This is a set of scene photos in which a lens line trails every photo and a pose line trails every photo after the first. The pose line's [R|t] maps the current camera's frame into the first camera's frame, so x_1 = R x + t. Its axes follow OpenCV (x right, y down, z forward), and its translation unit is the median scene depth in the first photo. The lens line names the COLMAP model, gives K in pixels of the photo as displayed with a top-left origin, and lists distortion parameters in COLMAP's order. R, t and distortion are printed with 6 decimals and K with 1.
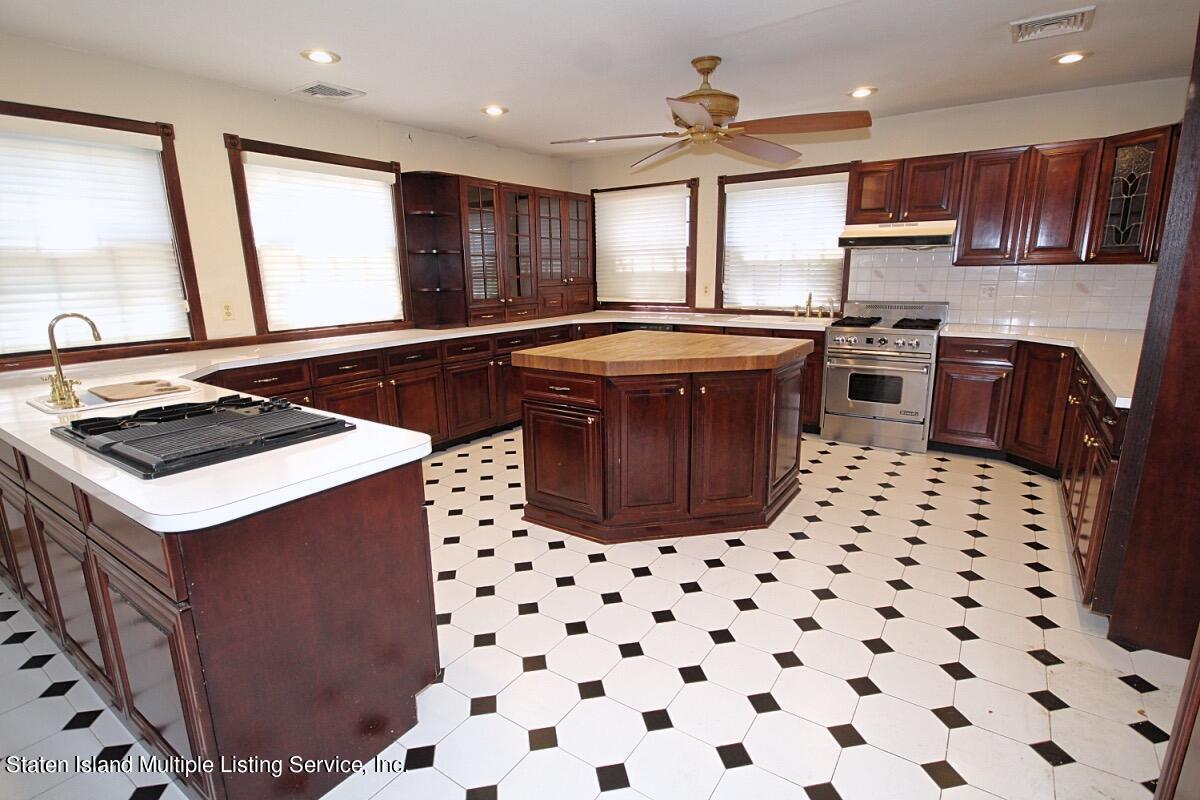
lens RADIAL K [[595.0, 0, 600.0], [0, 595.0, 400.0], [0, 0, 1]] dist [0.002487, -0.001061]
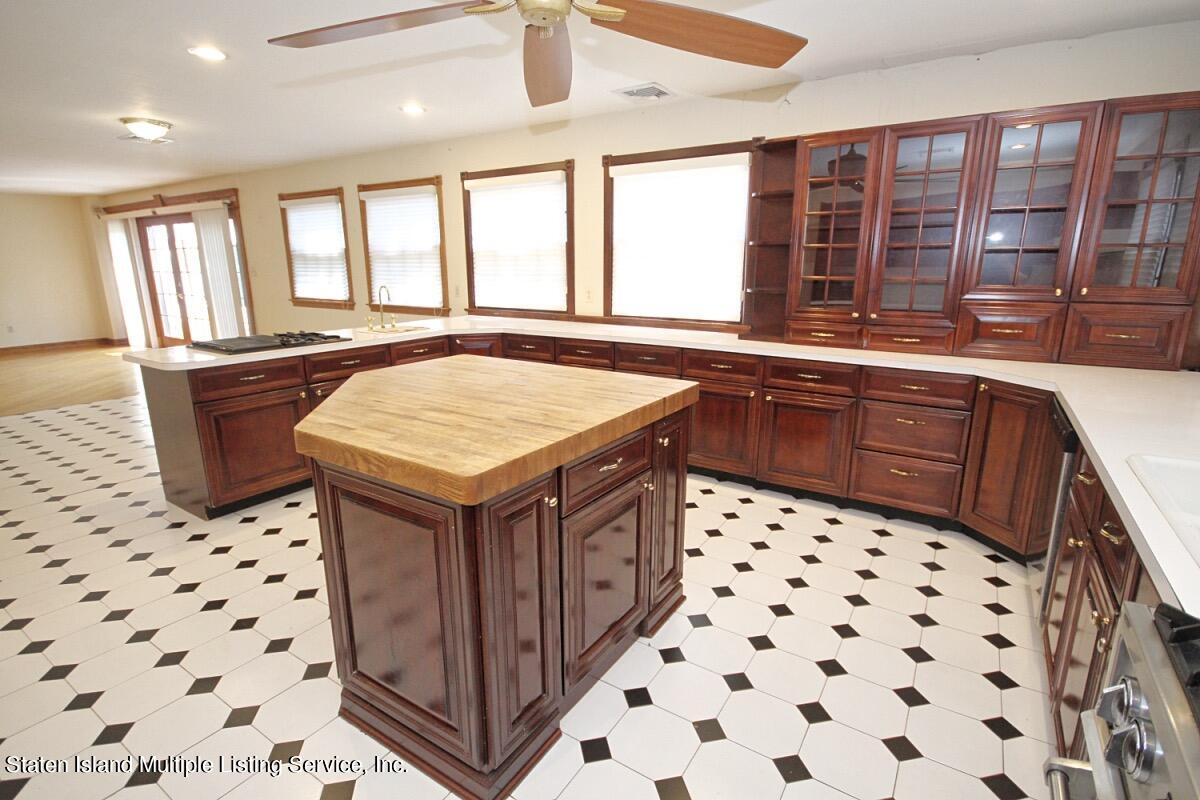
lens RADIAL K [[551.0, 0, 600.0], [0, 551.0, 400.0], [0, 0, 1]] dist [-0.017223, -0.000174]
pose [[0.999884, 0.014869, 0.003401, 0.080777], [-0.014907, 0.999825, 0.011322, -0.027758], [-0.003232, -0.011371, 0.999930, 0.116852]]
